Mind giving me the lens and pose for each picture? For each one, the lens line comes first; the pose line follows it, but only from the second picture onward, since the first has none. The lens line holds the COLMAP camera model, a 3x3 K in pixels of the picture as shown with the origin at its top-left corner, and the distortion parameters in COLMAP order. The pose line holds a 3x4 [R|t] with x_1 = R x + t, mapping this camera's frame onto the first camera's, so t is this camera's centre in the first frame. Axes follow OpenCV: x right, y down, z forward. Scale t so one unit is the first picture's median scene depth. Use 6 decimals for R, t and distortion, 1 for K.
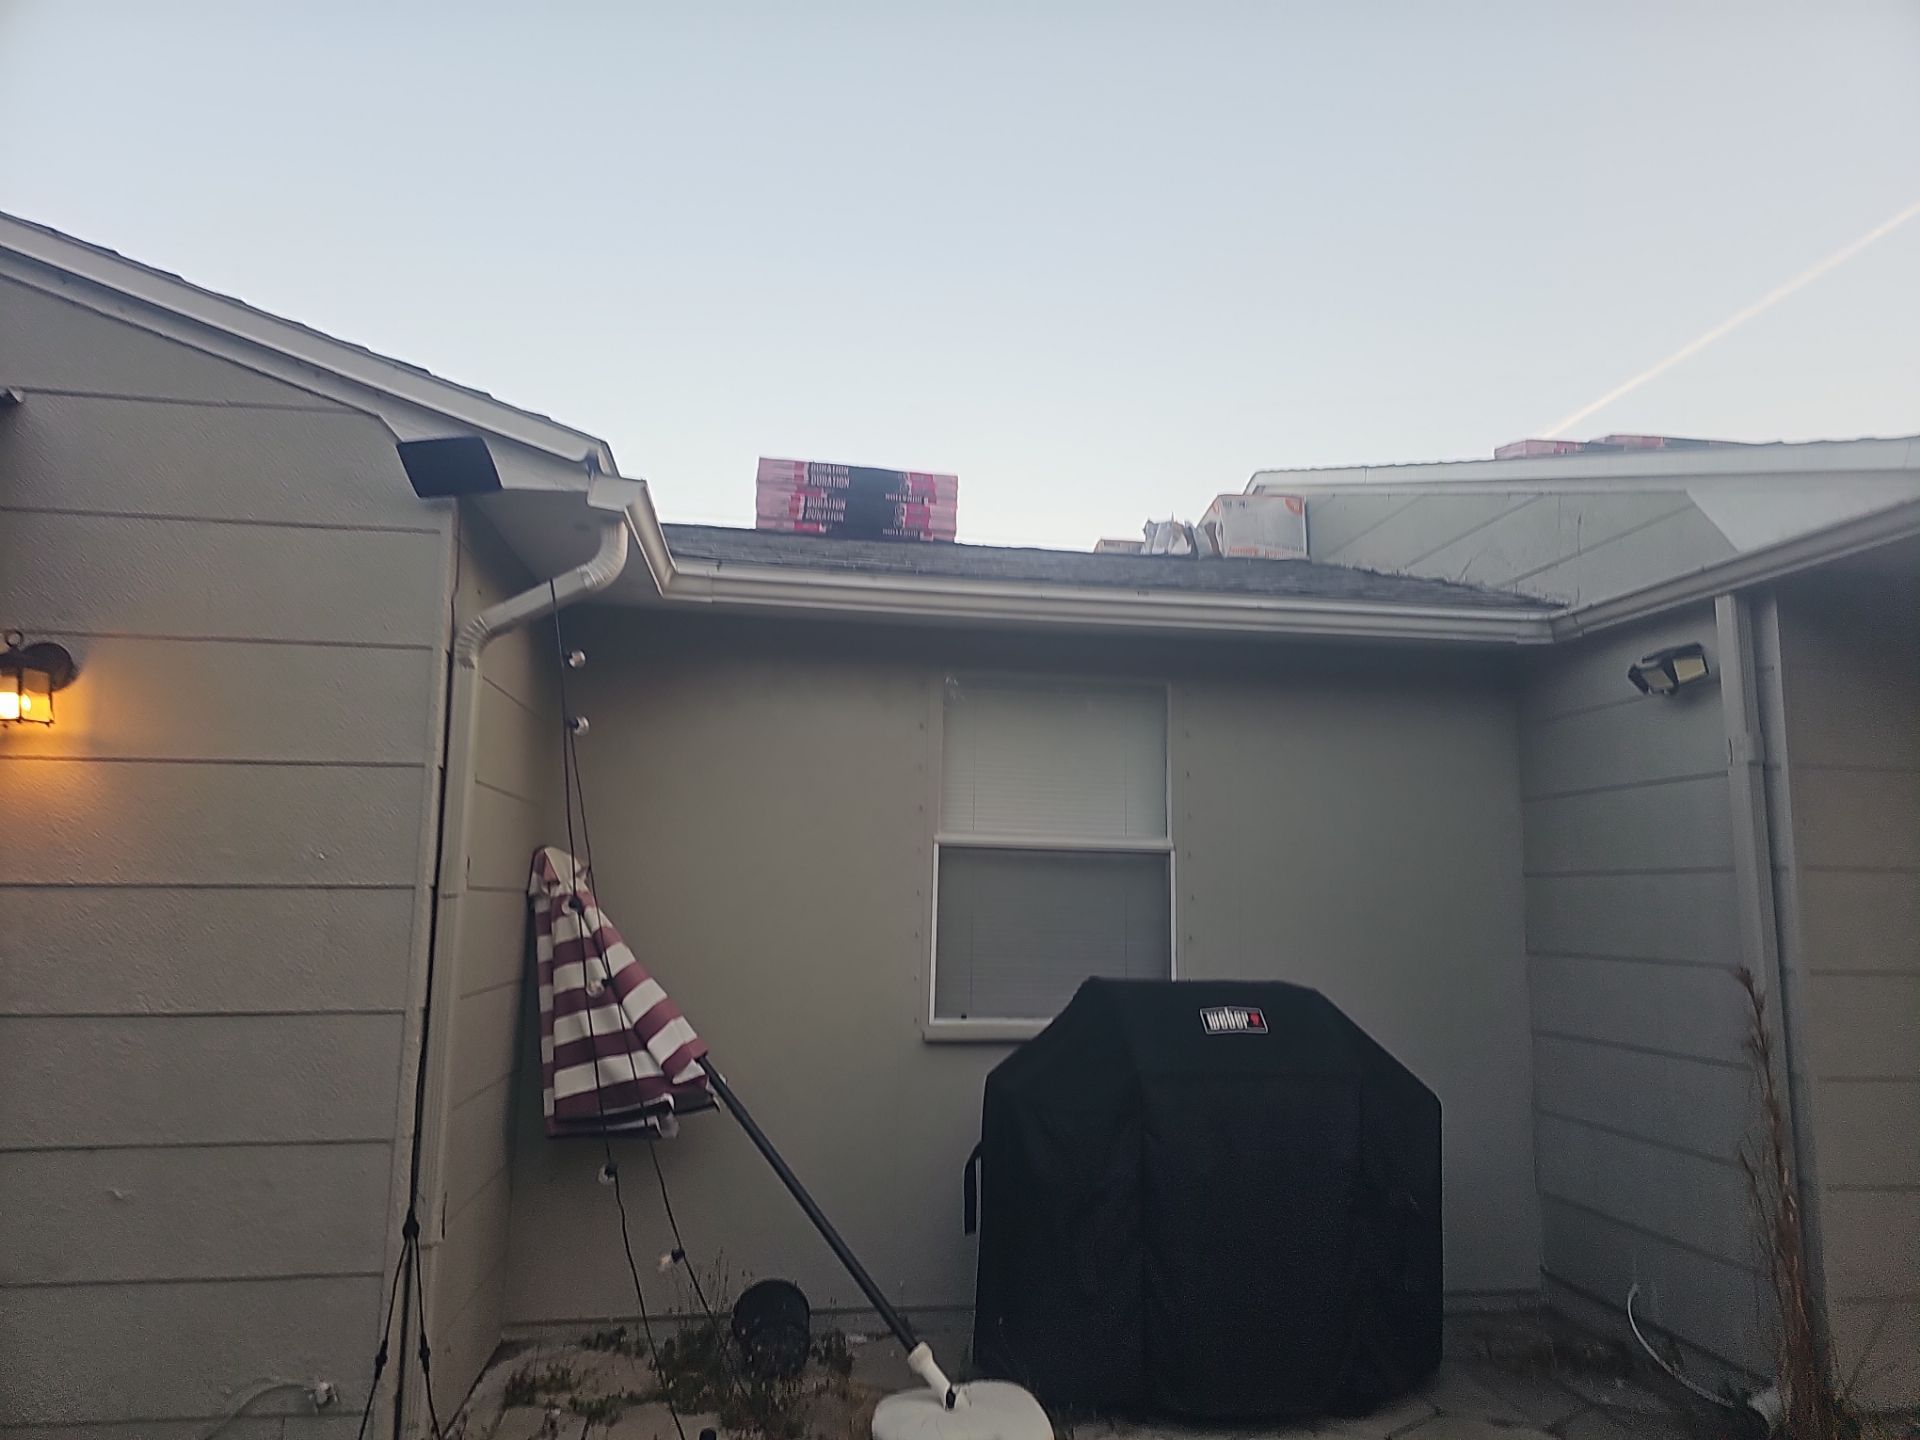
lens RADIAL K [[1254.6, 0, 959.7], [0, 1254.6, 745.0], [0, 0, 1]] dist [0.007696, 0.001575]
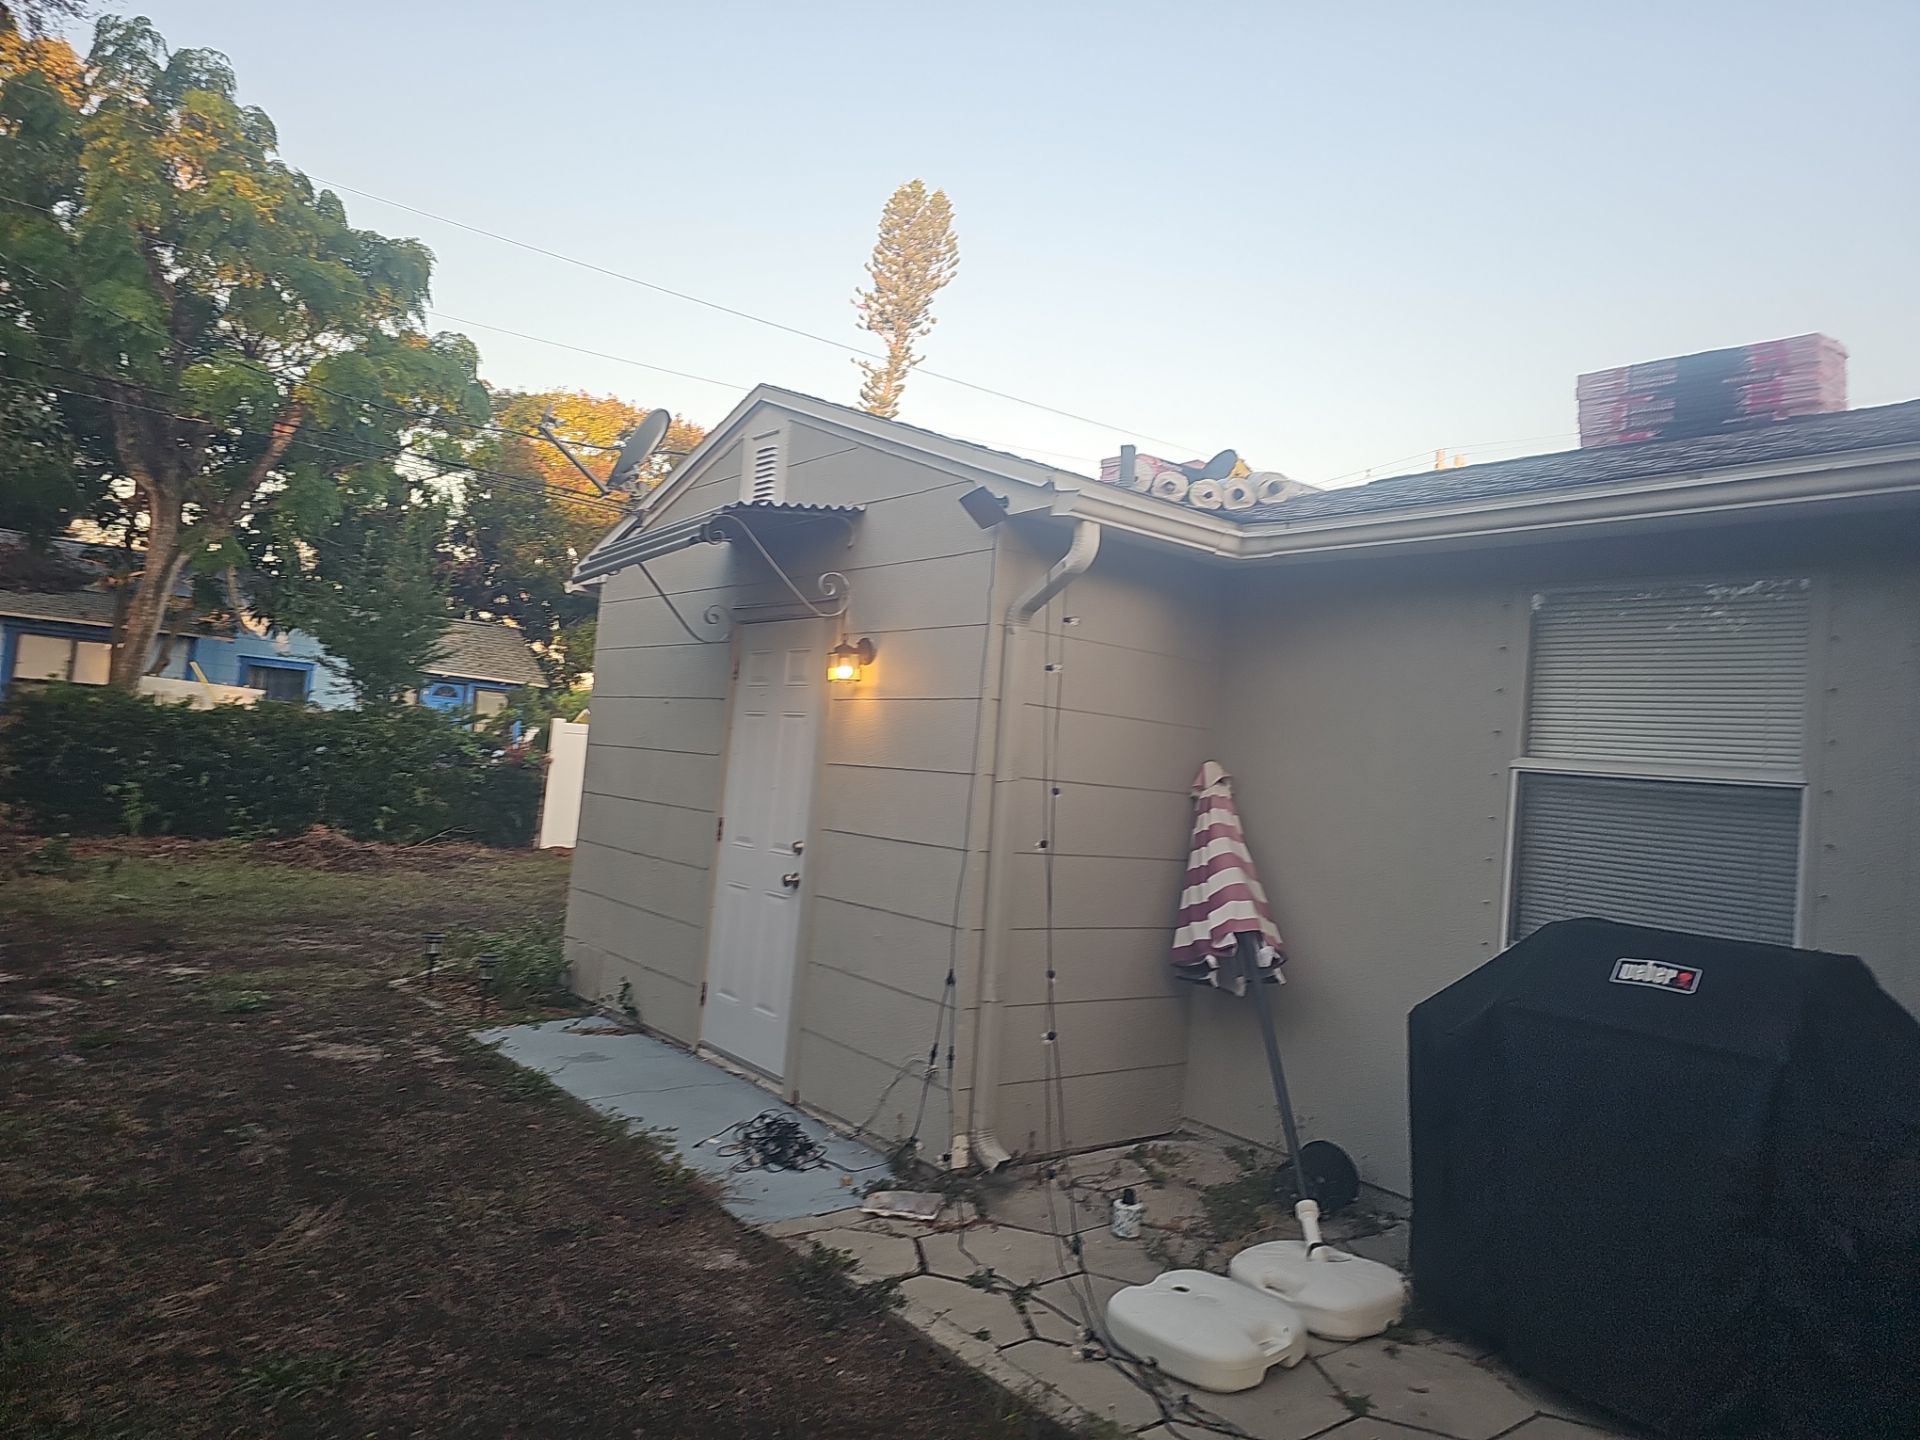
lens RADIAL K [[1277.9, 0, 995.2], [0, 1277.9, 725.4], [0, 0, 1]] dist [0.075077, -0.055559]
pose [[0.490780, -0.006885, -0.871256, 0.767004], [0.030014, 0.999509, 0.009009, 0.026963], [0.870766, -0.030571, 0.490746, 0.175768]]
